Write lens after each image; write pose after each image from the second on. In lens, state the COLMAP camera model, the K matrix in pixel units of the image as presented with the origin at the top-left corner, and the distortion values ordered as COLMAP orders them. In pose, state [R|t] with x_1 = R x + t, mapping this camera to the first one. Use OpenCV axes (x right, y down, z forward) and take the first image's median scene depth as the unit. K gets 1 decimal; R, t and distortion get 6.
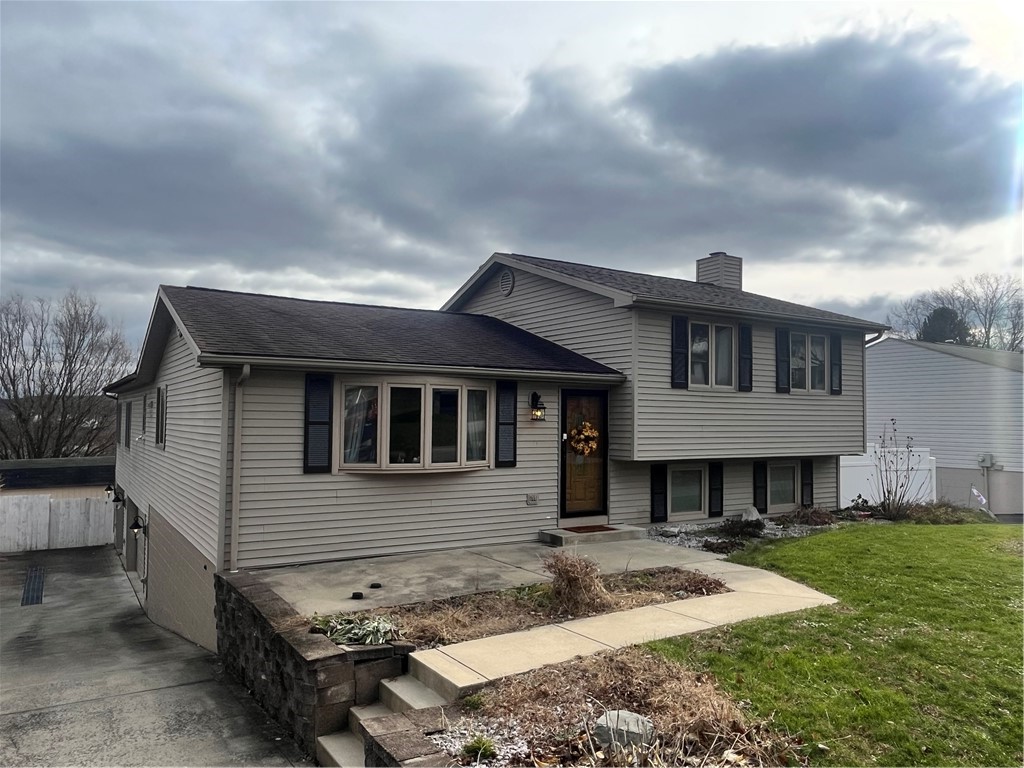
lens RADIAL K [[741.2, 0, 510.4], [0, 741.2, 383.4], [0, 0, 1]] dist [-0.012235, 0.009268]
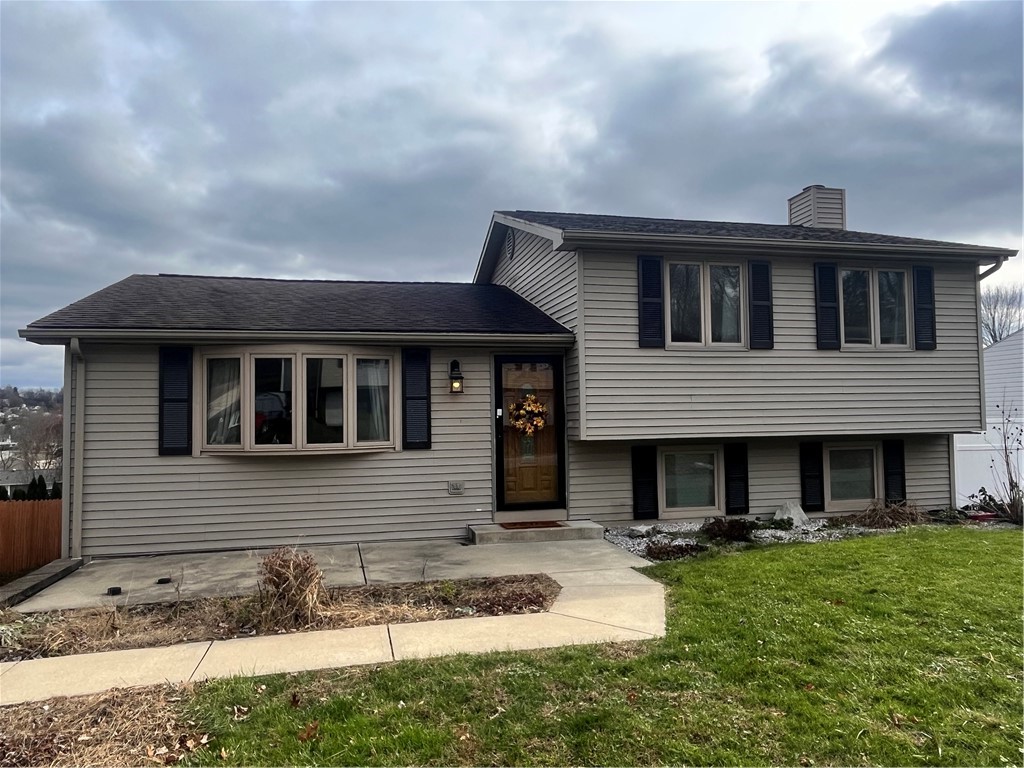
lens RADIAL K [[741.2, 0, 528.9], [0, 741.2, 387.0], [0, 0, 1]] dist [-0.012235, 0.009268]
pose [[0.948517, -0.036984, -0.314560, 0.352729], [0.038527, 0.999257, -0.001312, 0.044149], [0.314375, -0.010875, 0.949237, 0.218290]]
